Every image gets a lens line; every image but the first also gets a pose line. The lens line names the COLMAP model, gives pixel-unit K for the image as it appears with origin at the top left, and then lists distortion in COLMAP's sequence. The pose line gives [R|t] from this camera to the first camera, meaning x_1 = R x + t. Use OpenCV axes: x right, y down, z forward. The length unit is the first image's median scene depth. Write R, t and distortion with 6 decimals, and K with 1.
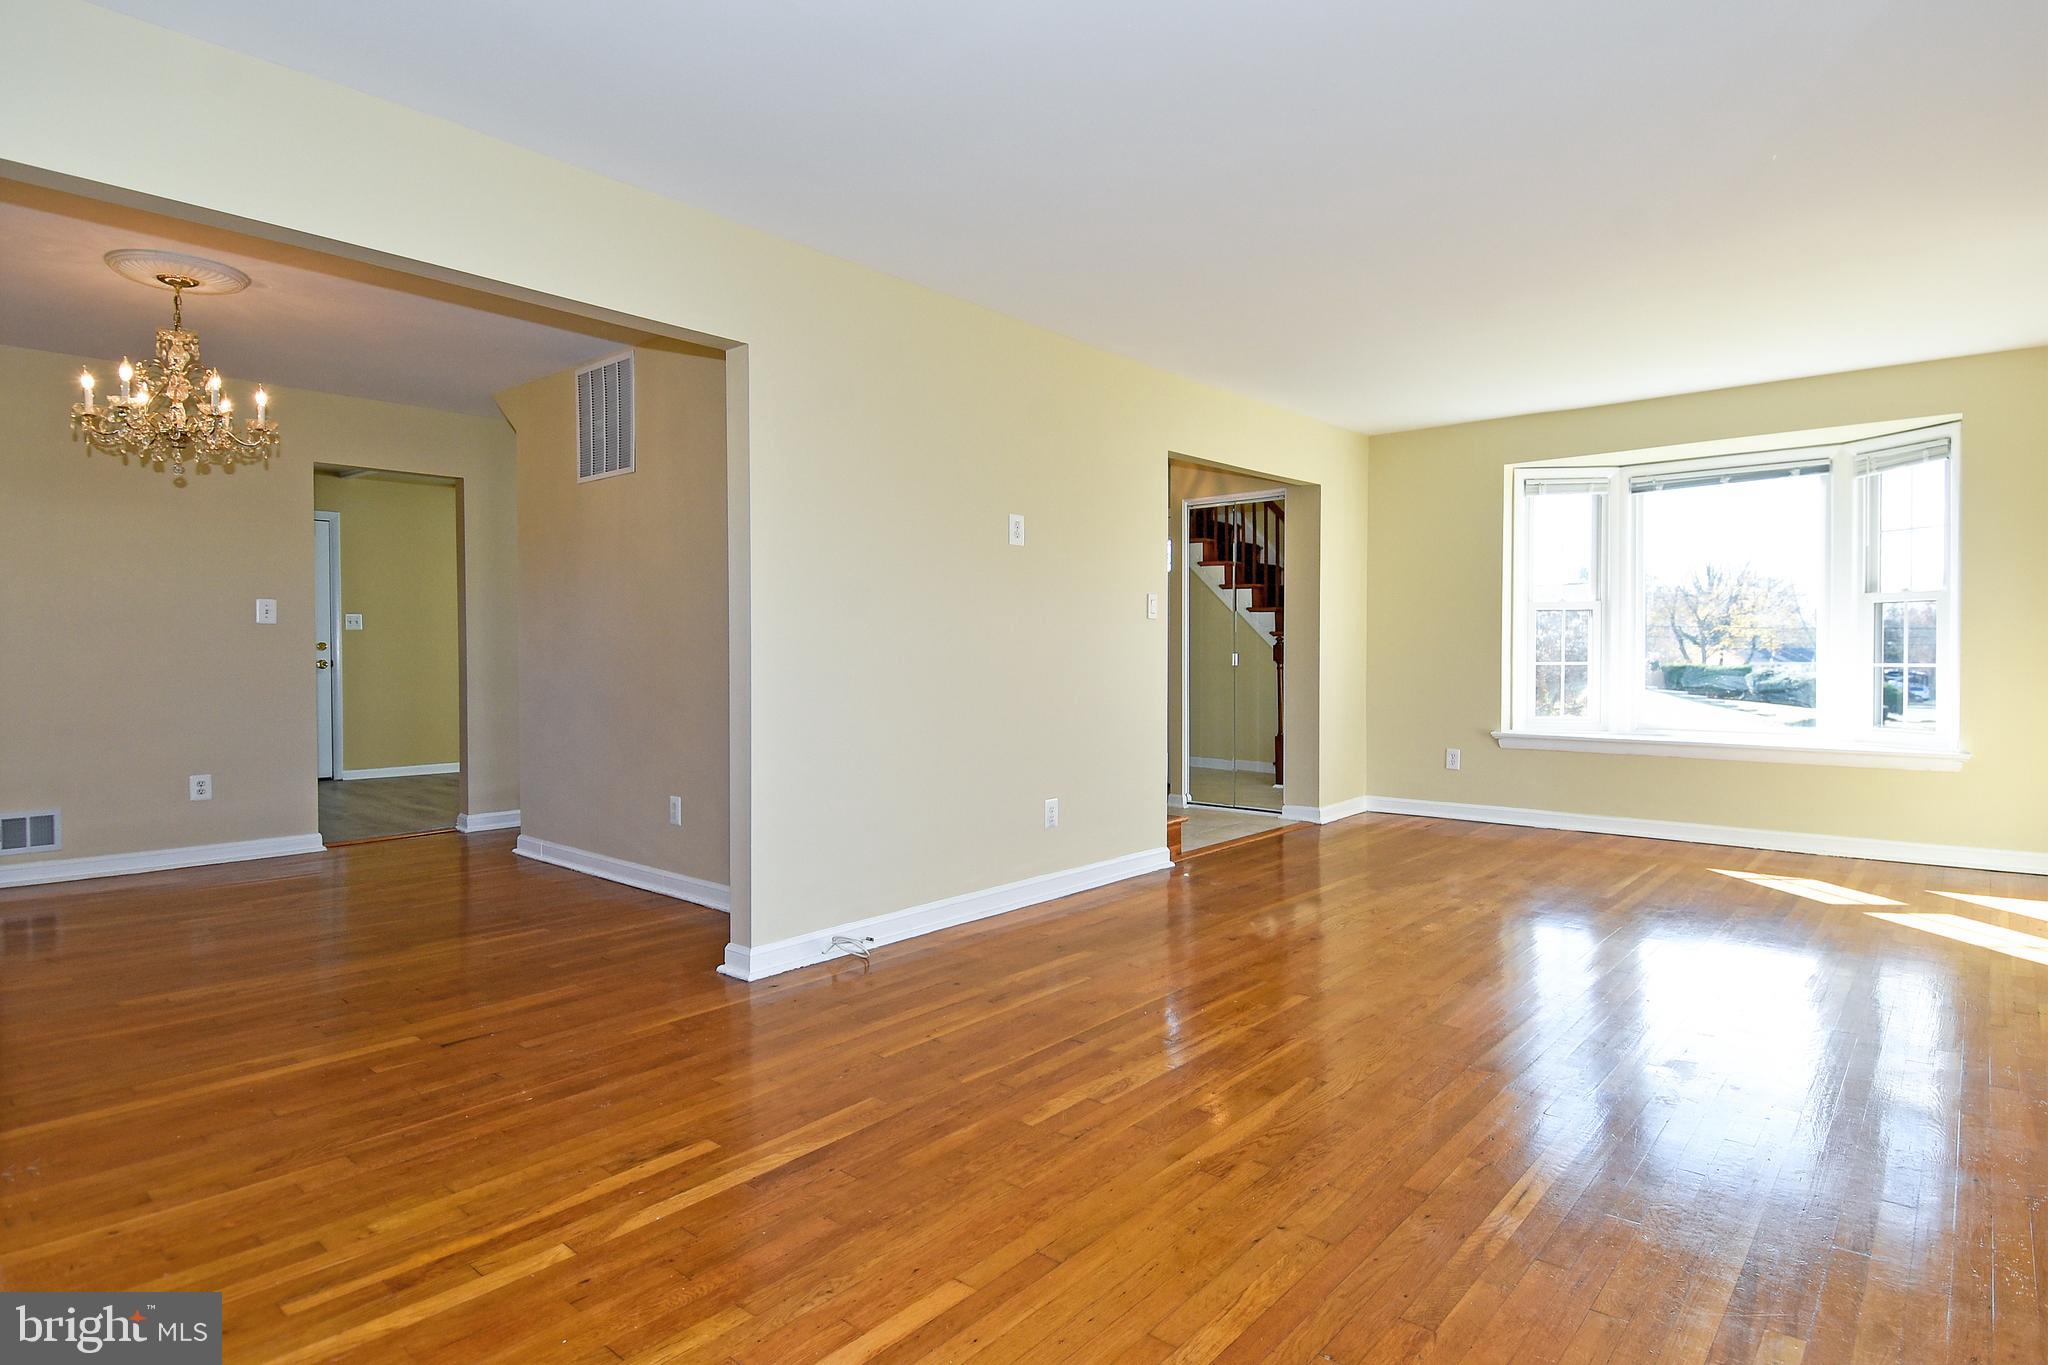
lens RADIAL K [[1090.9, 0, 1083.9], [0, 1090.9, 682.0], [0, 0, 1]] dist [0.027730, -0.046257]
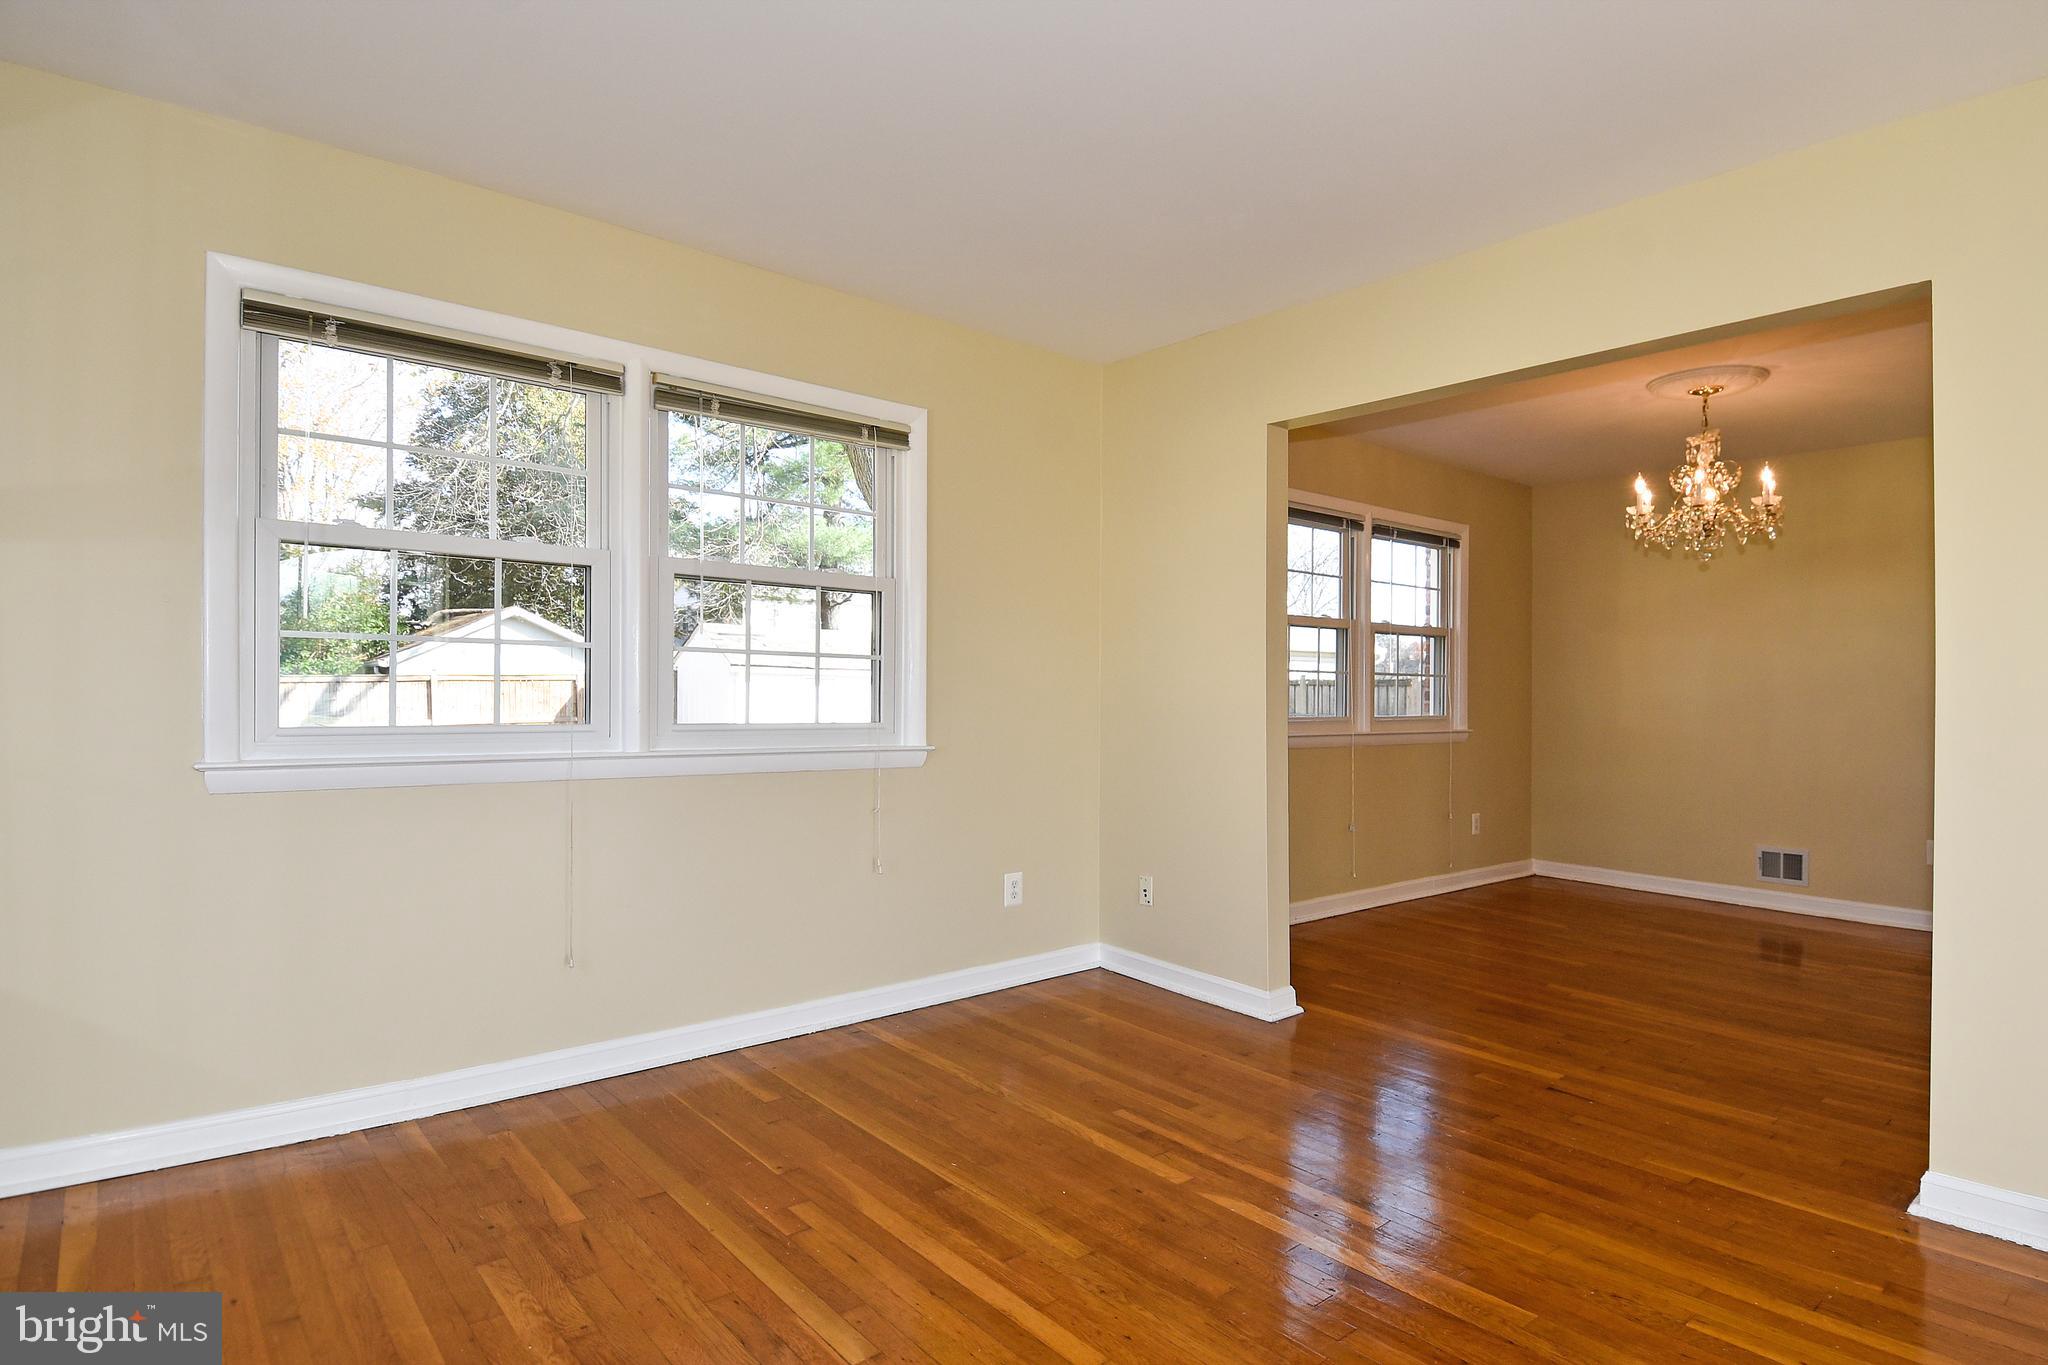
lens RADIAL K [[1061.8, 0, 1035.9], [0, 1061.8, 686.0], [0, 0, 1]] dist [0.038166, -0.041266]
pose [[-0.183462, -0.006039, -0.983008, 0.253398], [-0.041941, 0.999119, 0.001690, -0.018843], [0.982132, 0.041539, -0.183553, 0.324888]]
